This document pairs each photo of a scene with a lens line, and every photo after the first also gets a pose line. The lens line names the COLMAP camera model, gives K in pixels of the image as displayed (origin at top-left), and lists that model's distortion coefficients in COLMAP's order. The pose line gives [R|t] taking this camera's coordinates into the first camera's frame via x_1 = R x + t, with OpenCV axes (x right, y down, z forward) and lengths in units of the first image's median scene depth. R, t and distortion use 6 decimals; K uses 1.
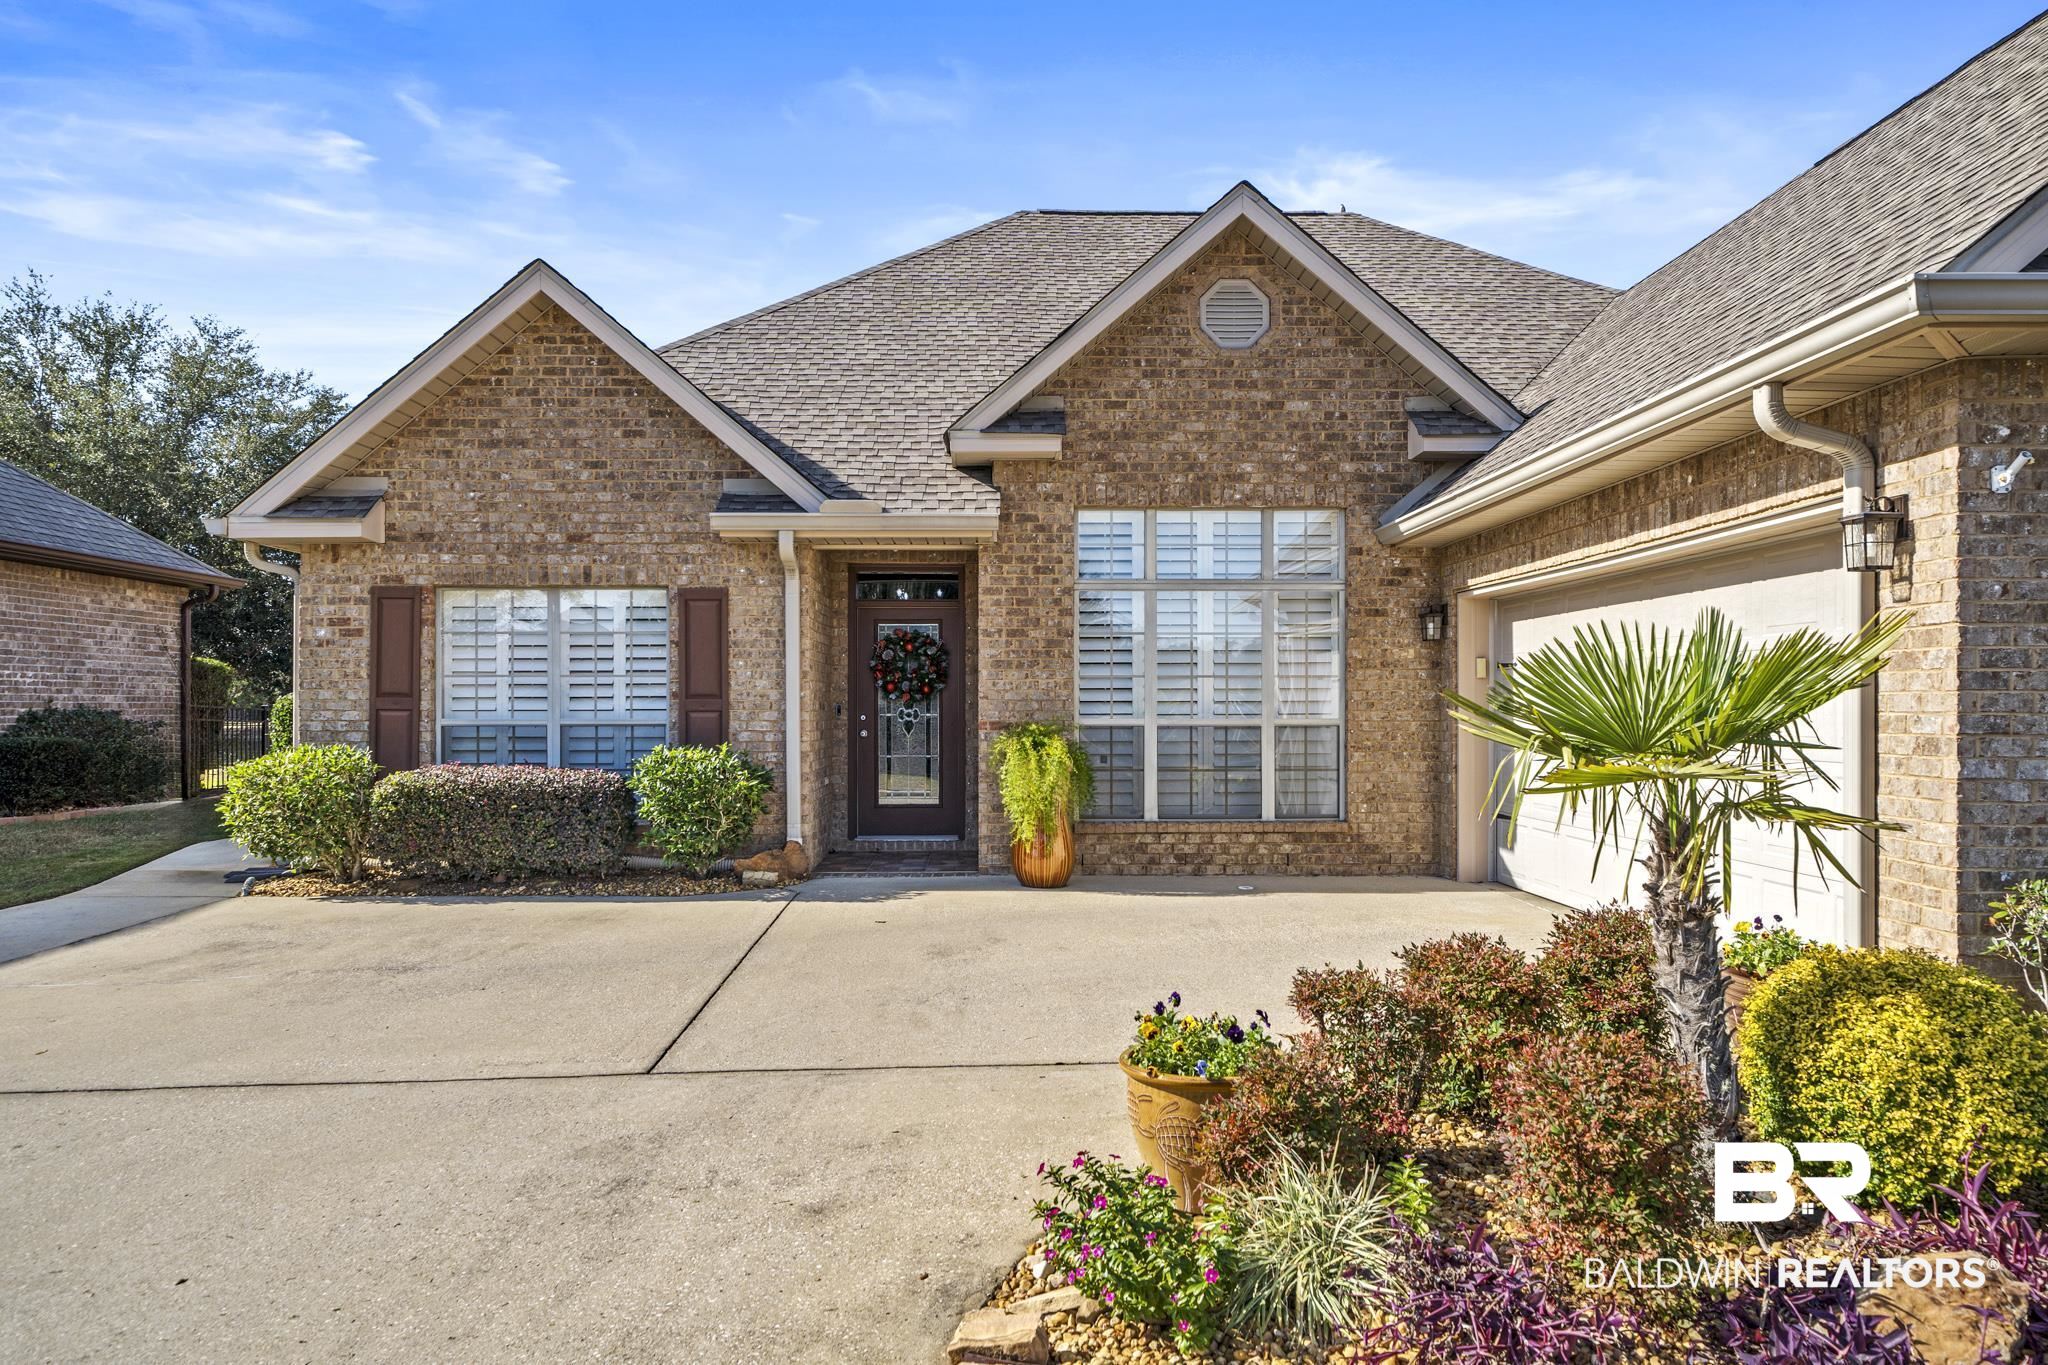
lens RADIAL K [[1413.5, 0, 1023.9], [0, 1413.5, 685.7], [0, 0, 1]] dist [-0.001532, 0.002467]
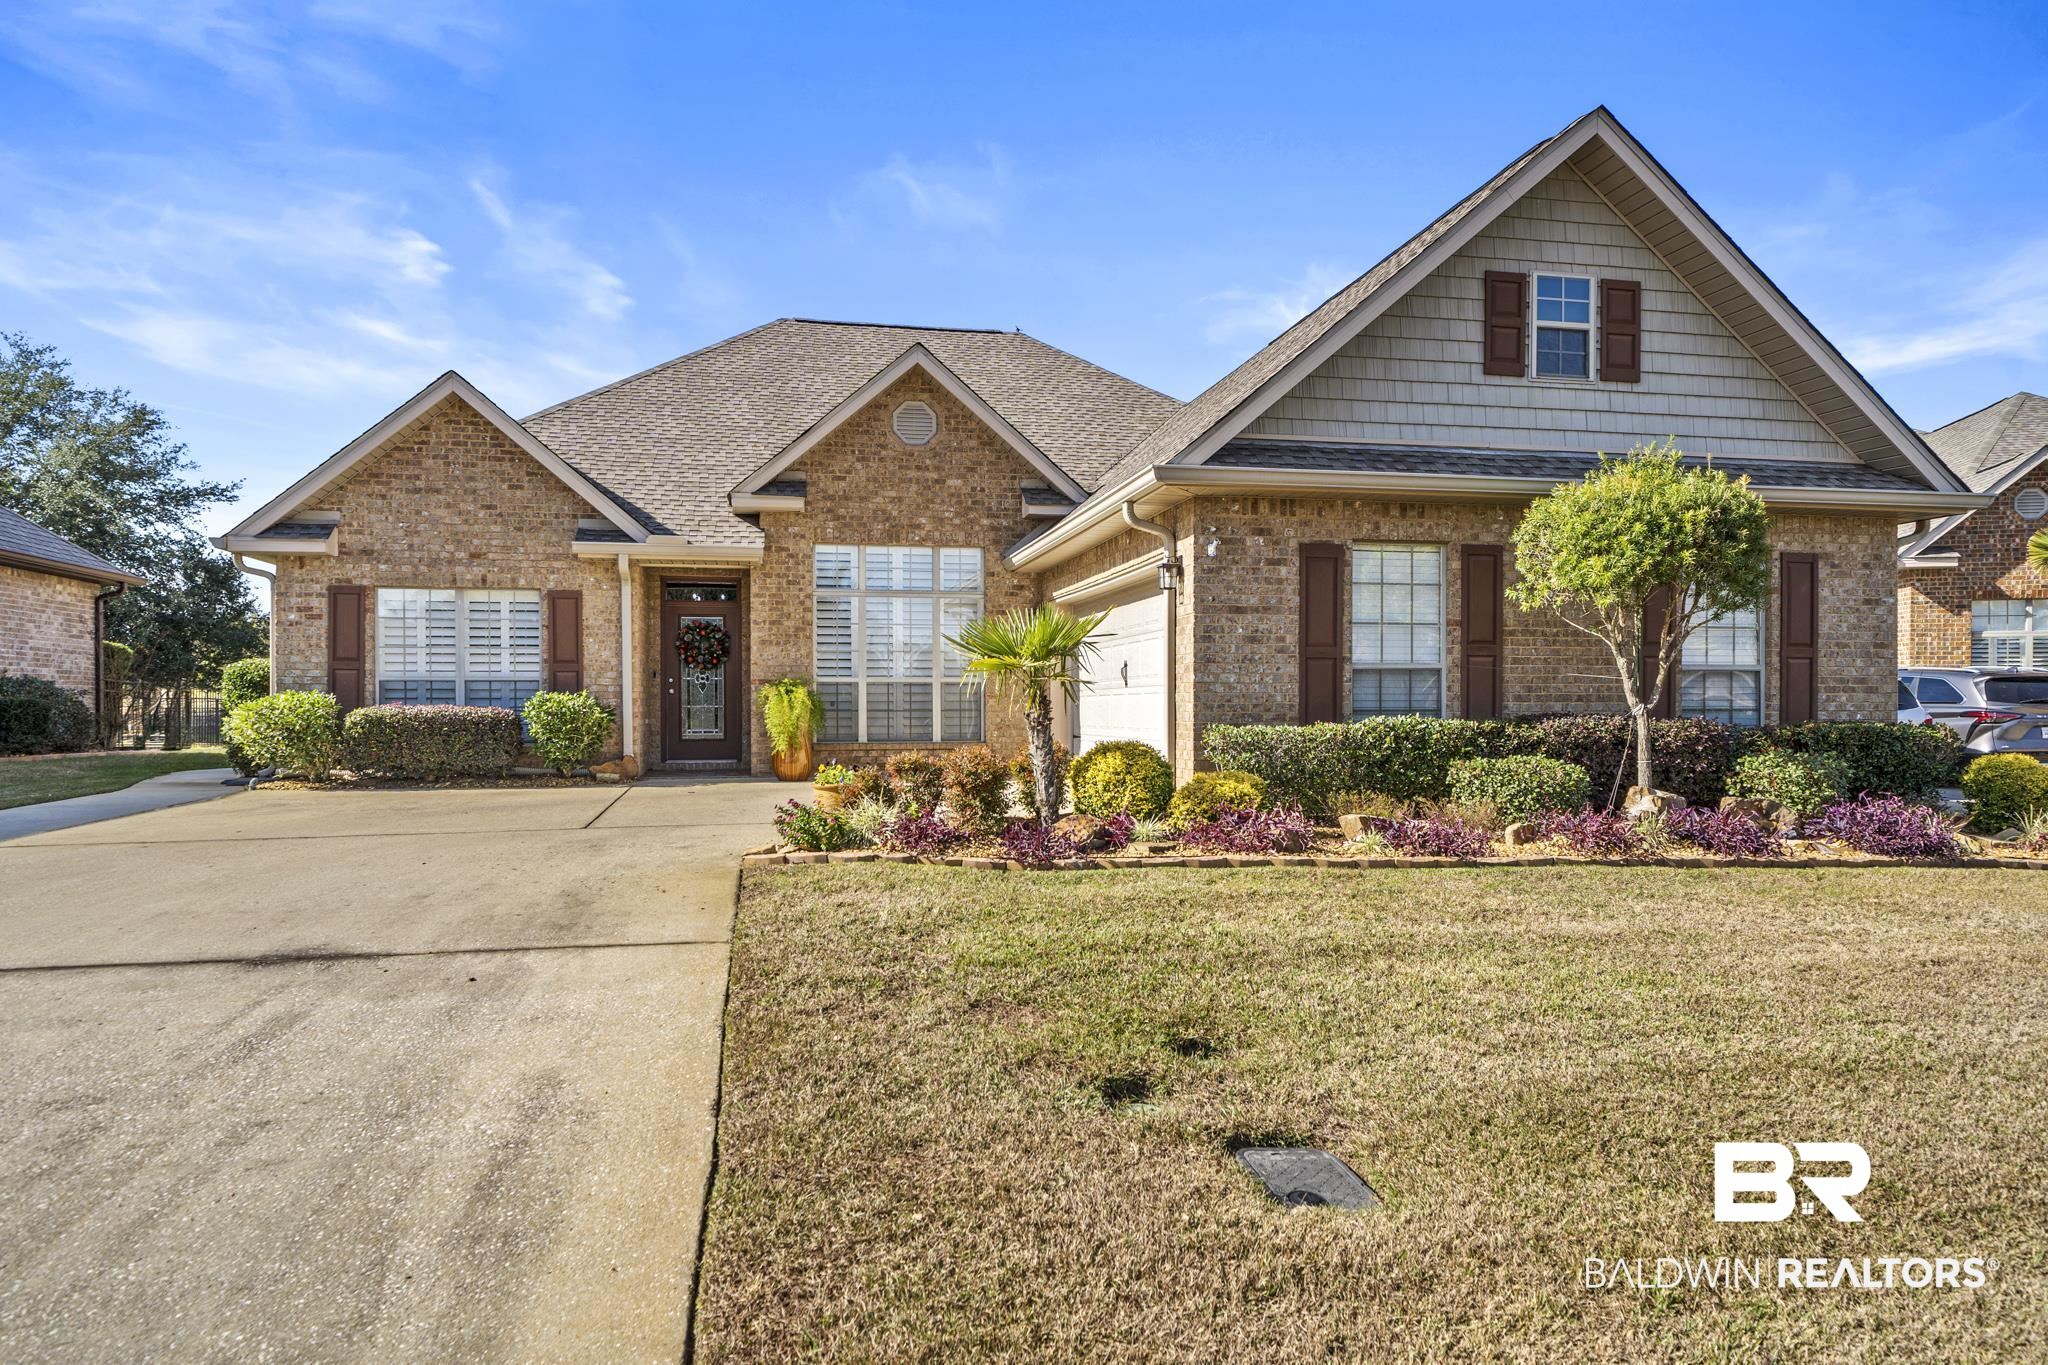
lens RADIAL K [[1231.4, 0, 1021.4], [0, 1231.4, 711.0], [0, 0, 1]] dist [0.005596, -0.001338]
pose [[0.982918, -0.001968, 0.184035, 0.011196], [-0.002037, 0.999765, 0.021571, 0.030911], [-0.184034, -0.021578, 0.982683, -0.393520]]
